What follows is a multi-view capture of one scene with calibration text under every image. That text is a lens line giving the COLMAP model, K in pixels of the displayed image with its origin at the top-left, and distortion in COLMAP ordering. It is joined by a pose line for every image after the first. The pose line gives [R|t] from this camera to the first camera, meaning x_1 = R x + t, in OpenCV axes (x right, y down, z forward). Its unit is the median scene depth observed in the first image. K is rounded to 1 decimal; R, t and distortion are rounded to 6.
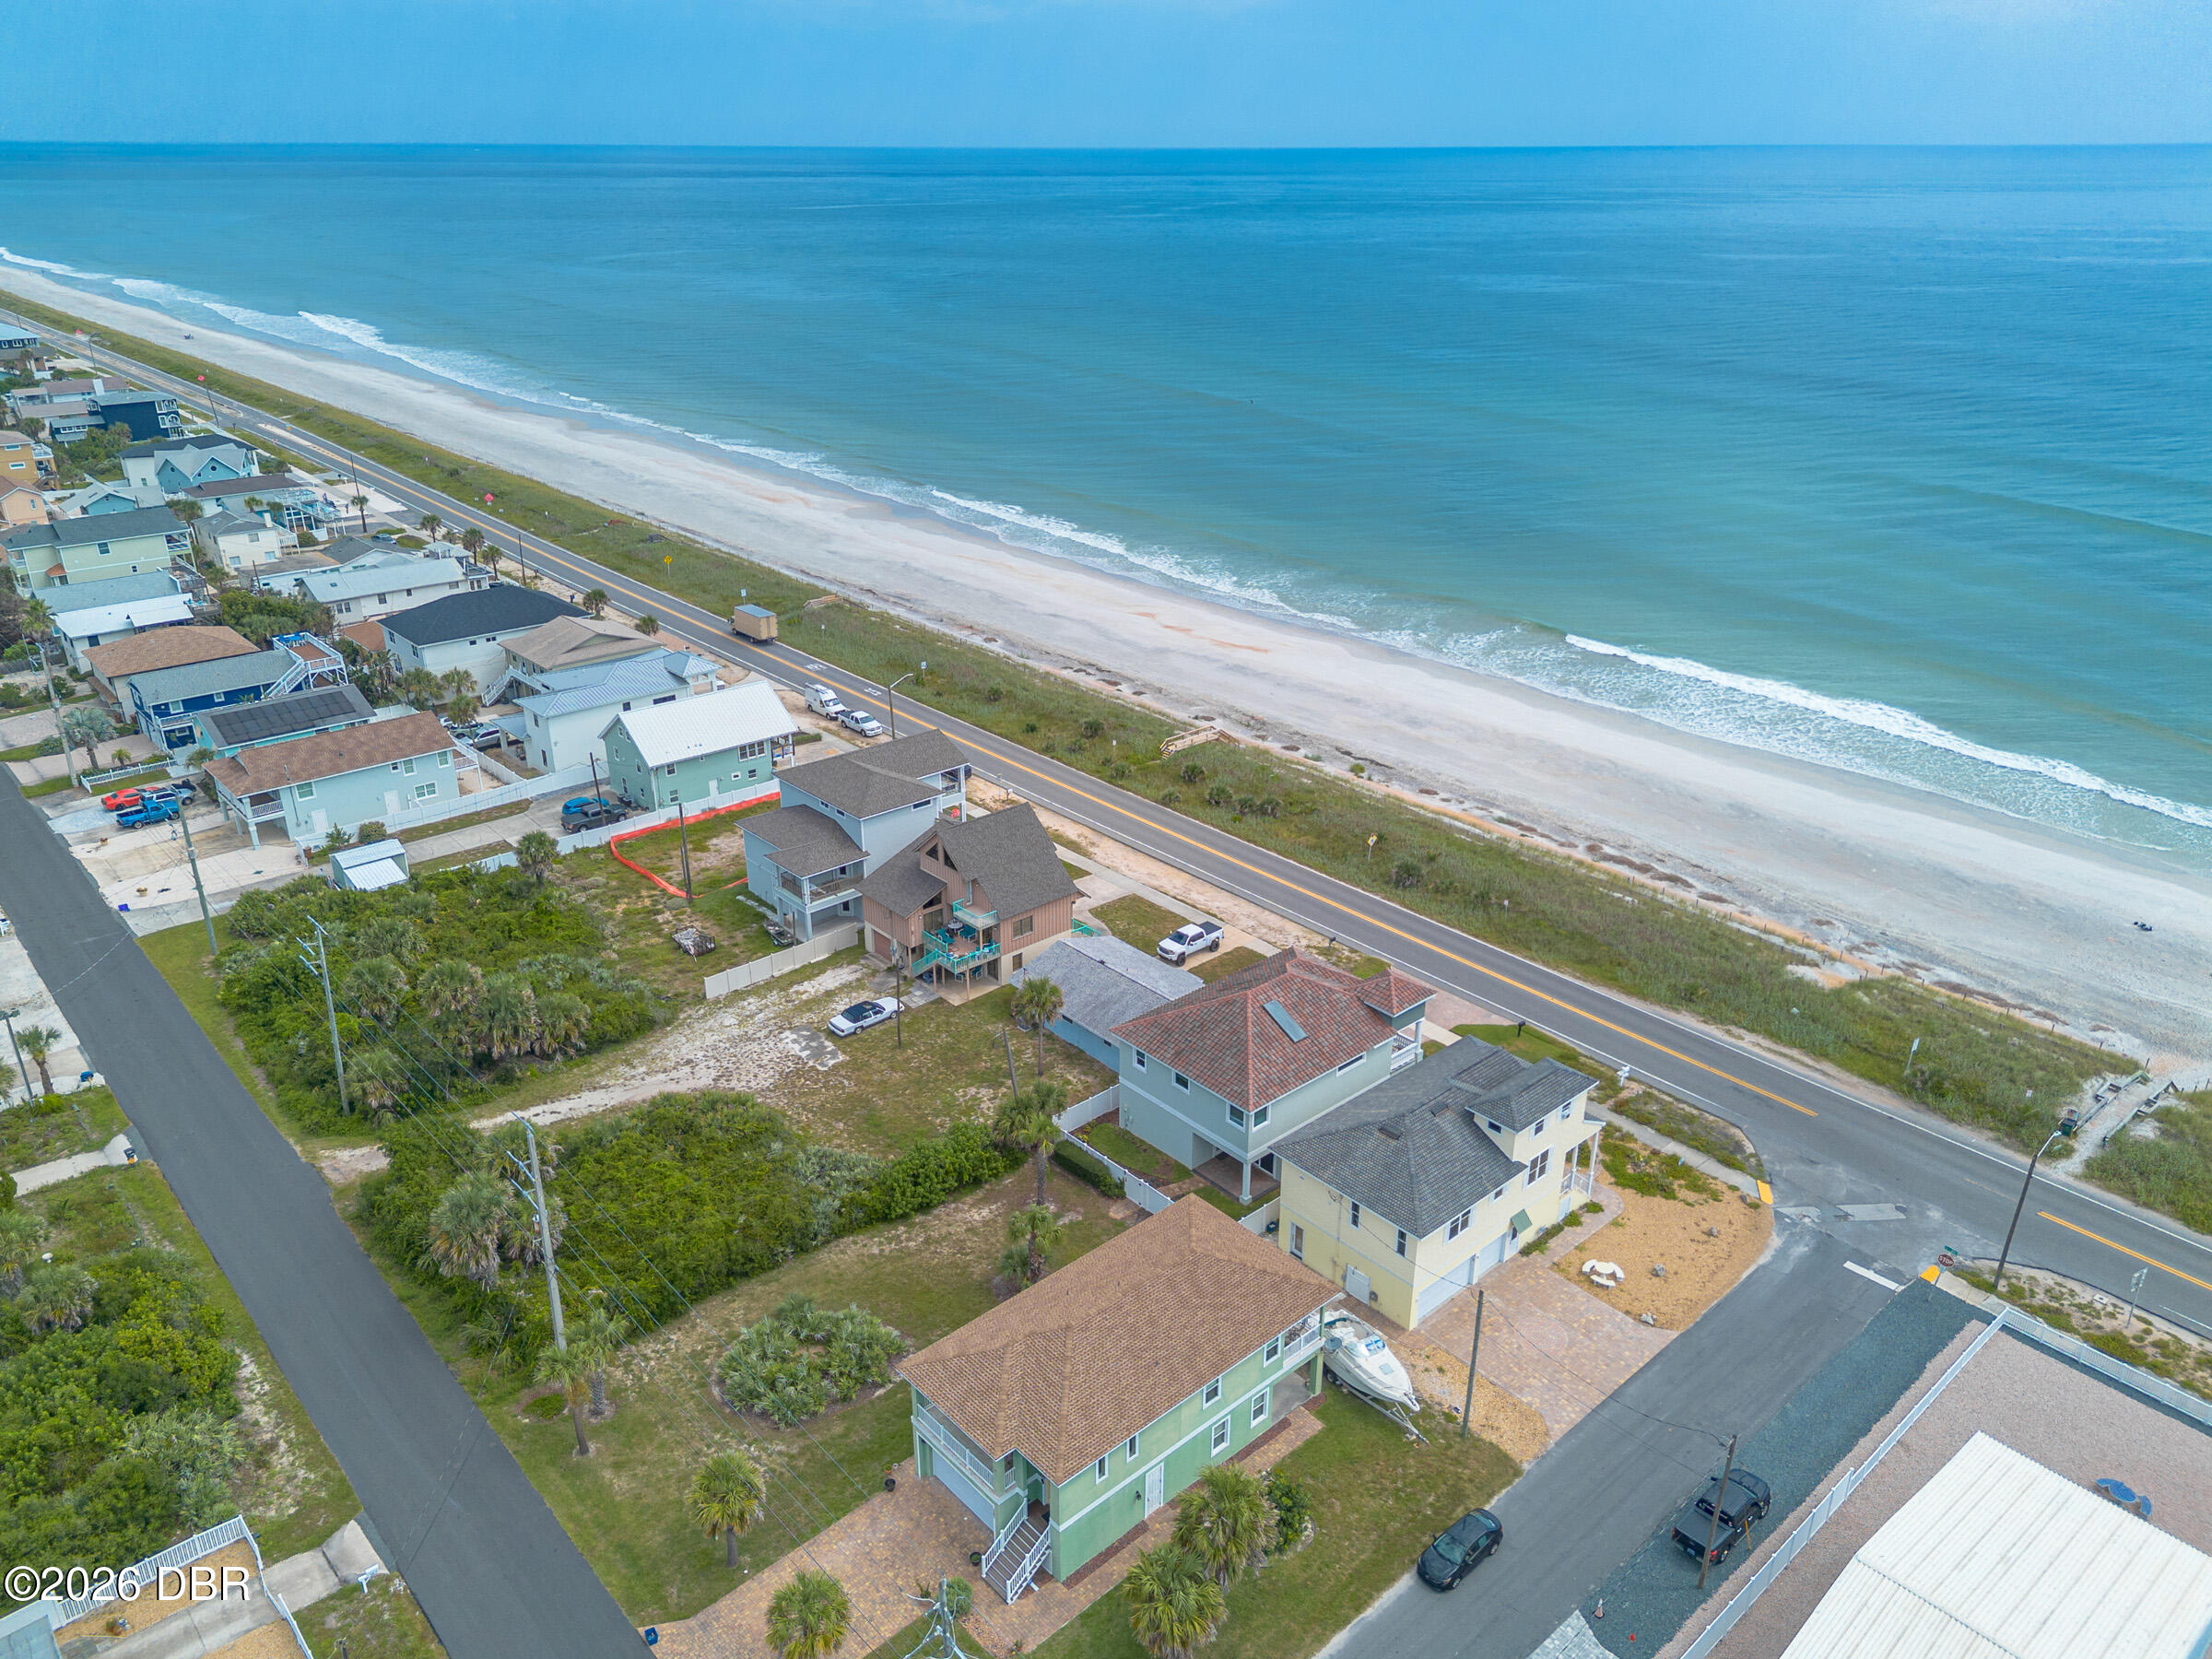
lens RADIAL K [[1571.2, 0, 1103.8], [0, 1571.2, 837.0], [0, 0, 1]] dist [0.071177, -0.070128]
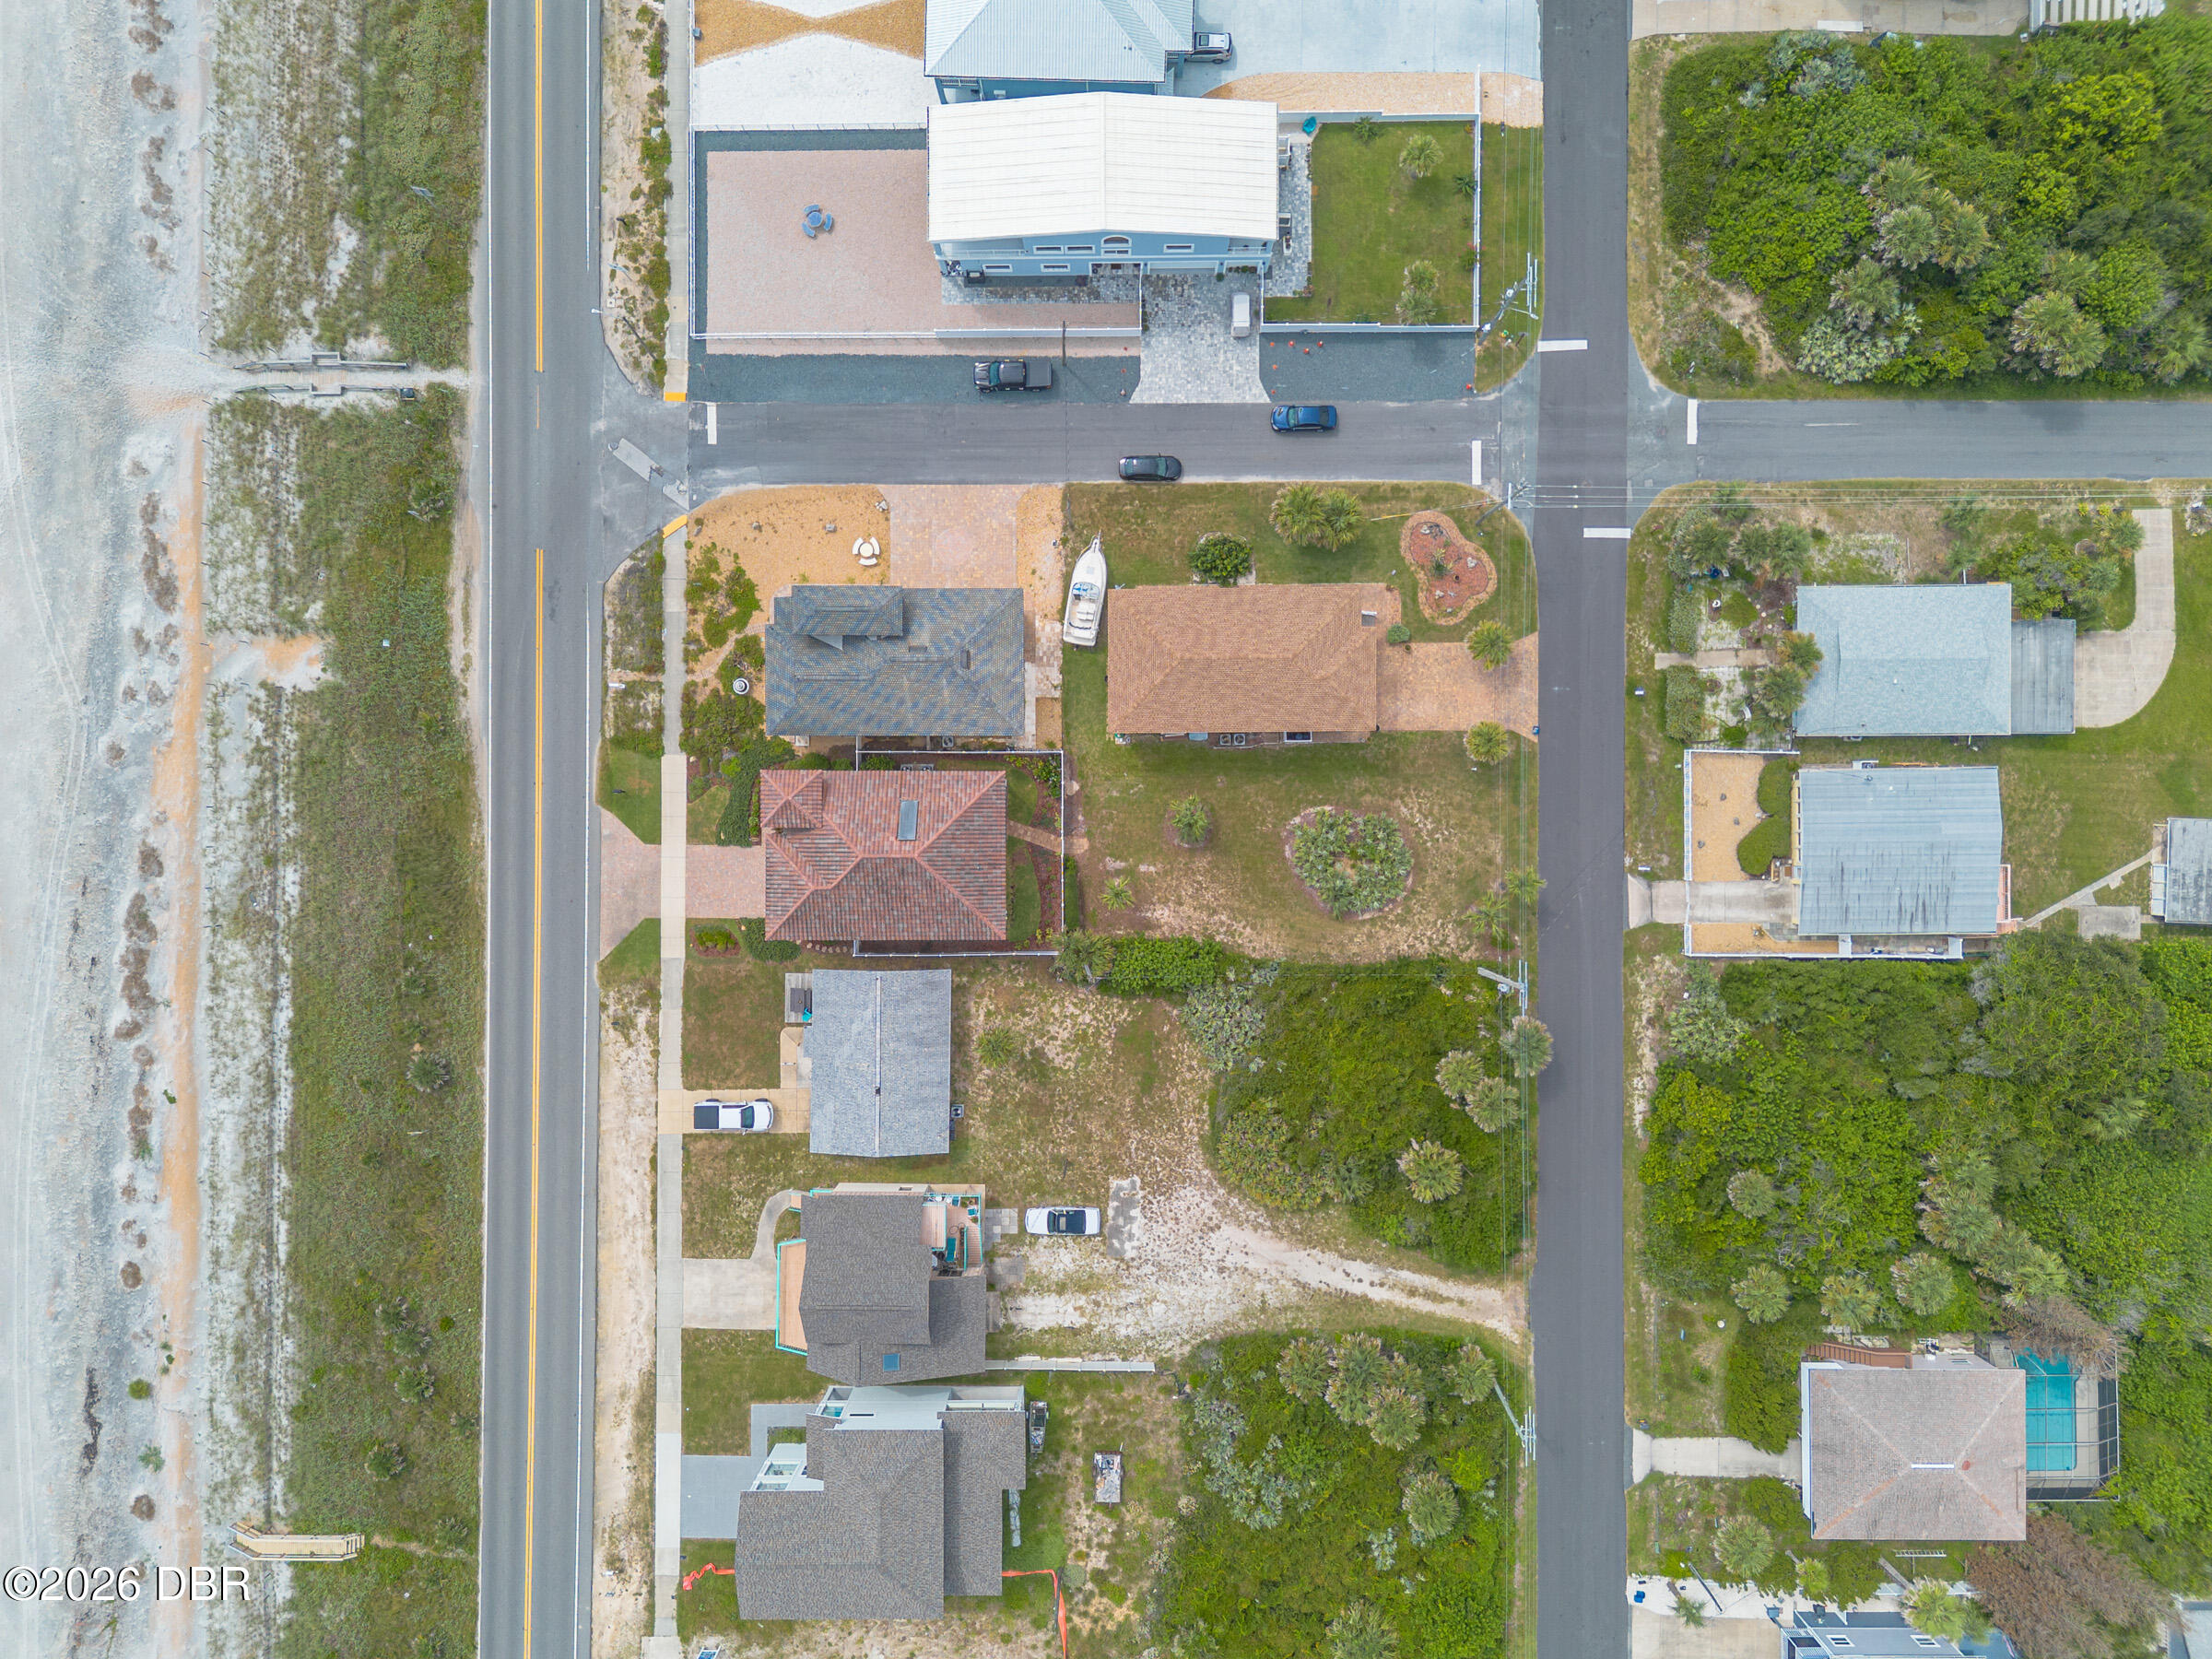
lens RADIAL K [[1571.2, 0, 1103.8], [0, 1571.2, 837.0], [0, 0, 1]] dist [0.071177, -0.070128]
pose [[-0.746863, -0.664978, 0.000901, -0.001152], [0.277161, -0.310058, 0.909421, -0.716265], [-0.604465, 0.679462, 0.415876, 0.354087]]
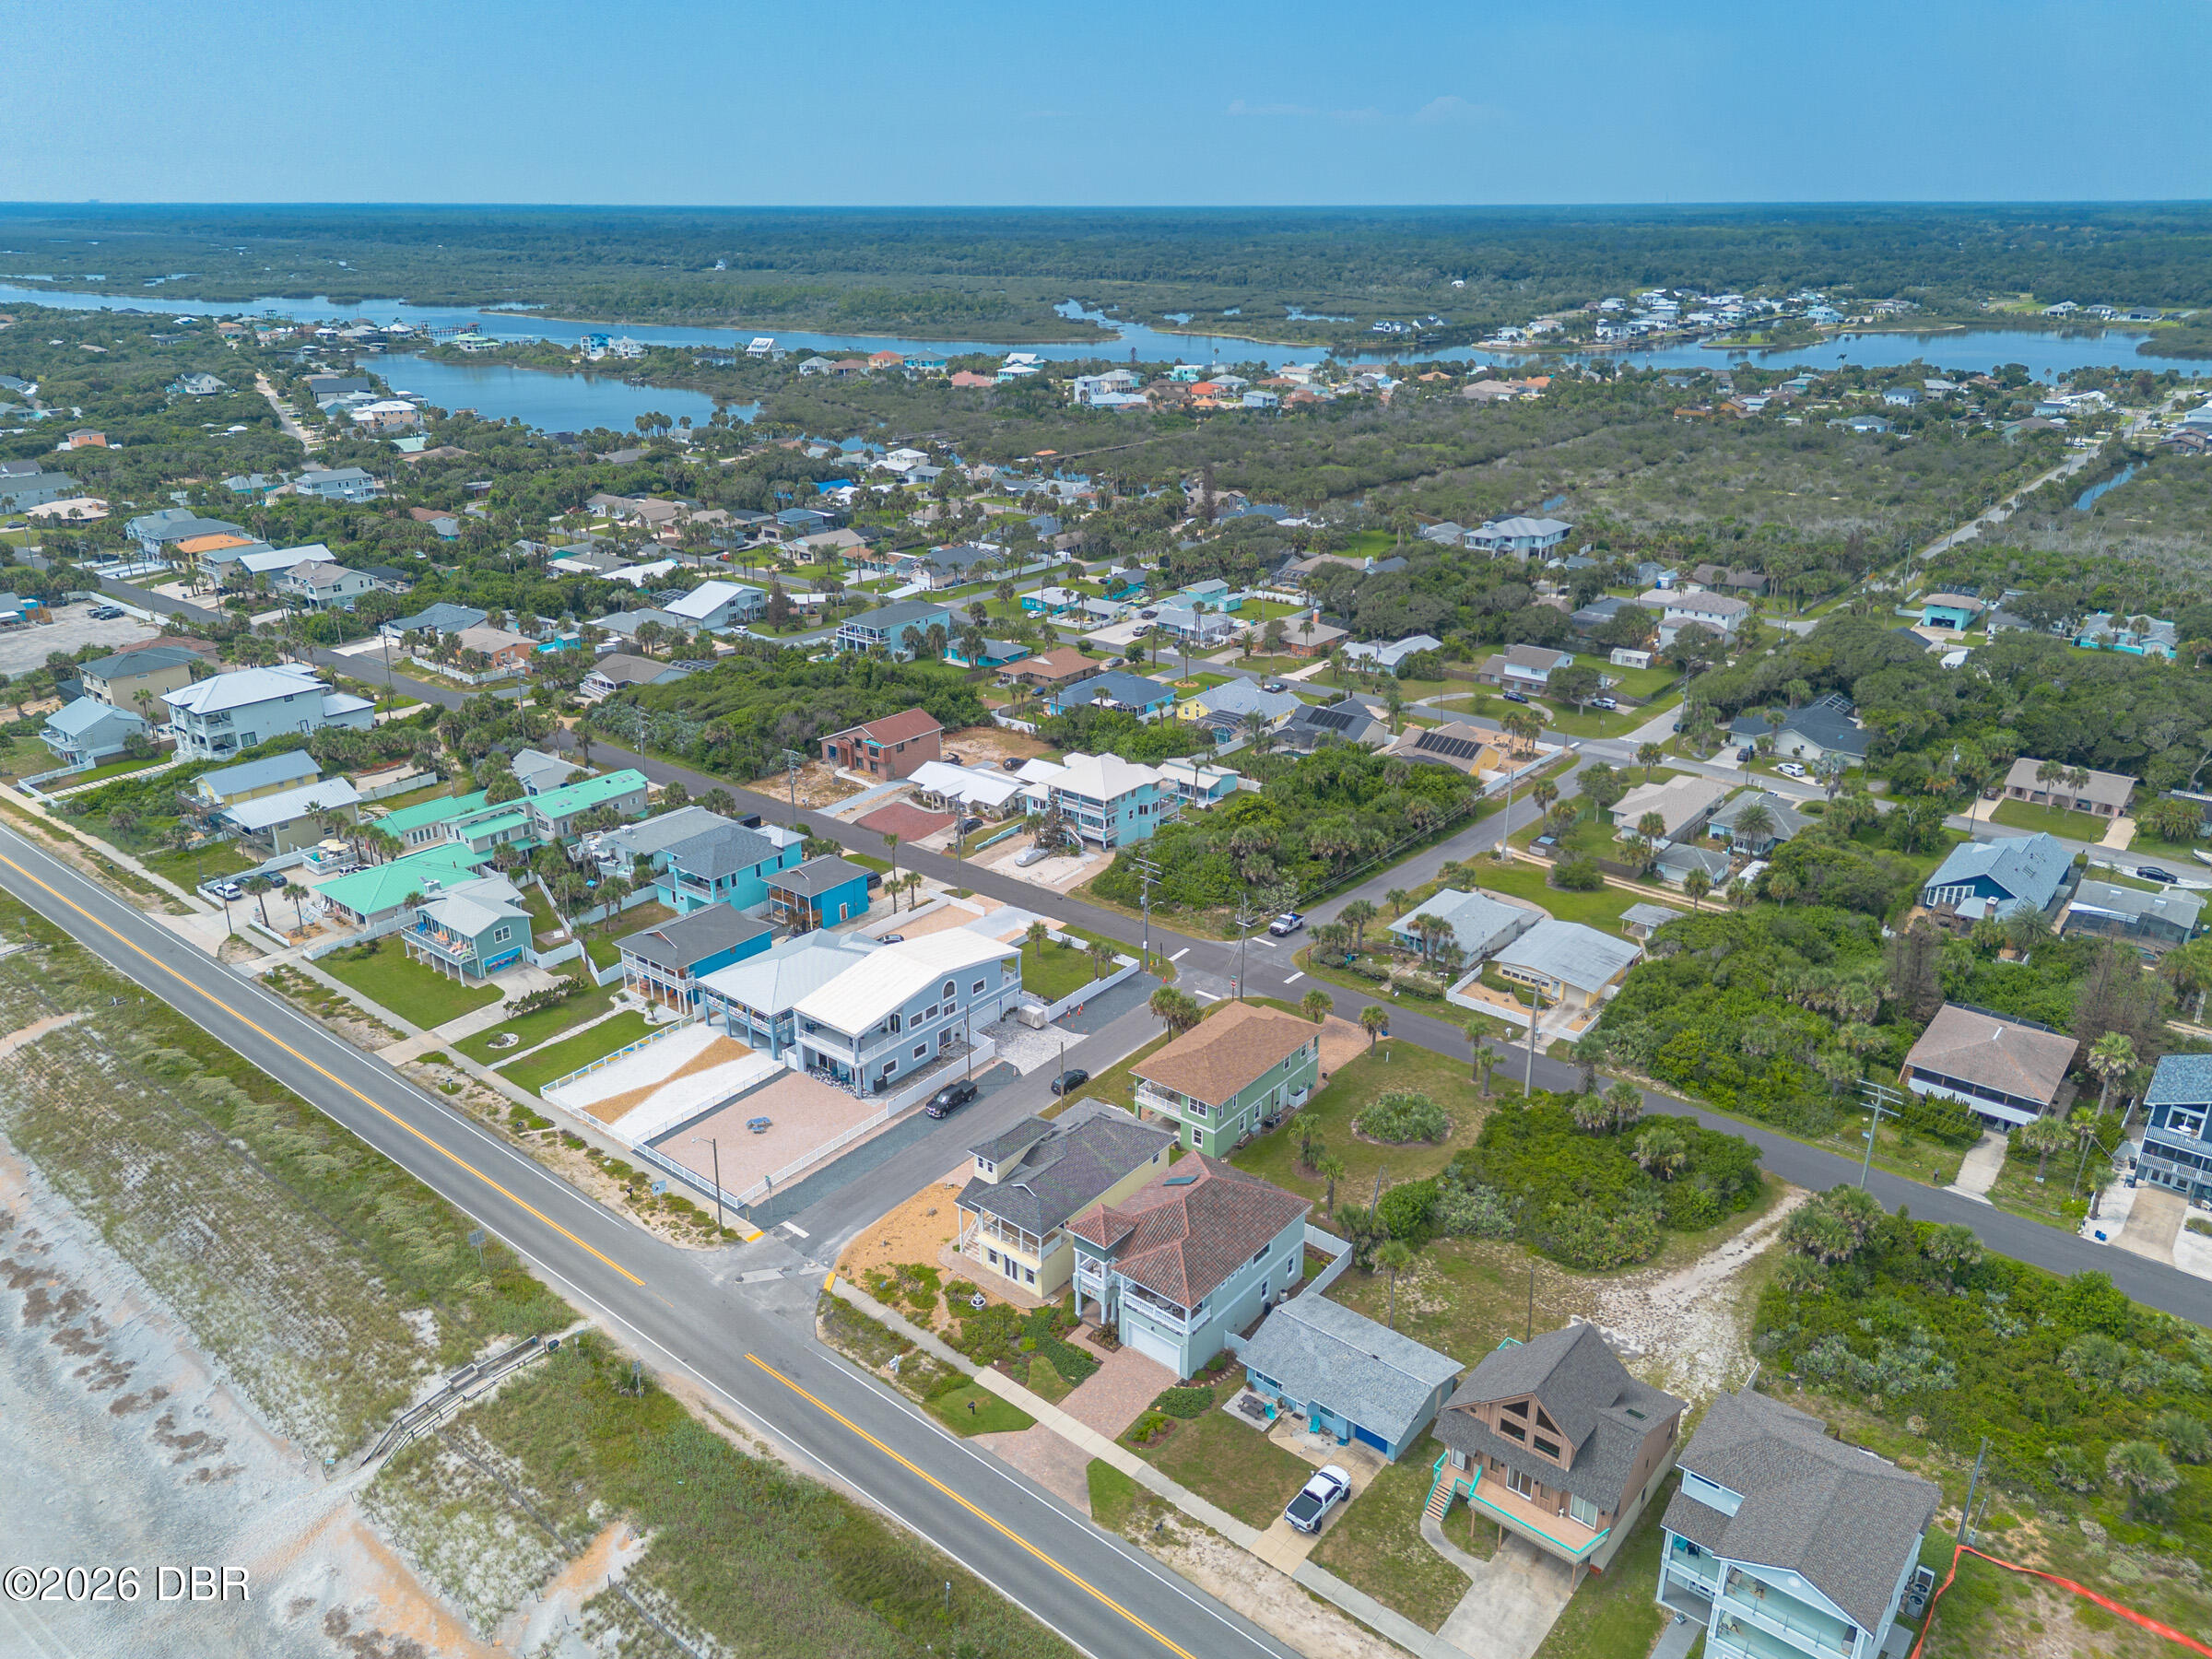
lens RADIAL K [[1571.2, 0, 1103.8], [0, 1571.2, 837.0], [0, 0, 1]] dist [0.071177, -0.070128]
pose [[-0.986977, 0.060203, -0.149172, 0.290361], [-0.064252, 0.702604, 0.708674, -0.828193], [0.147474, 0.709030, -0.689586, 1.366786]]
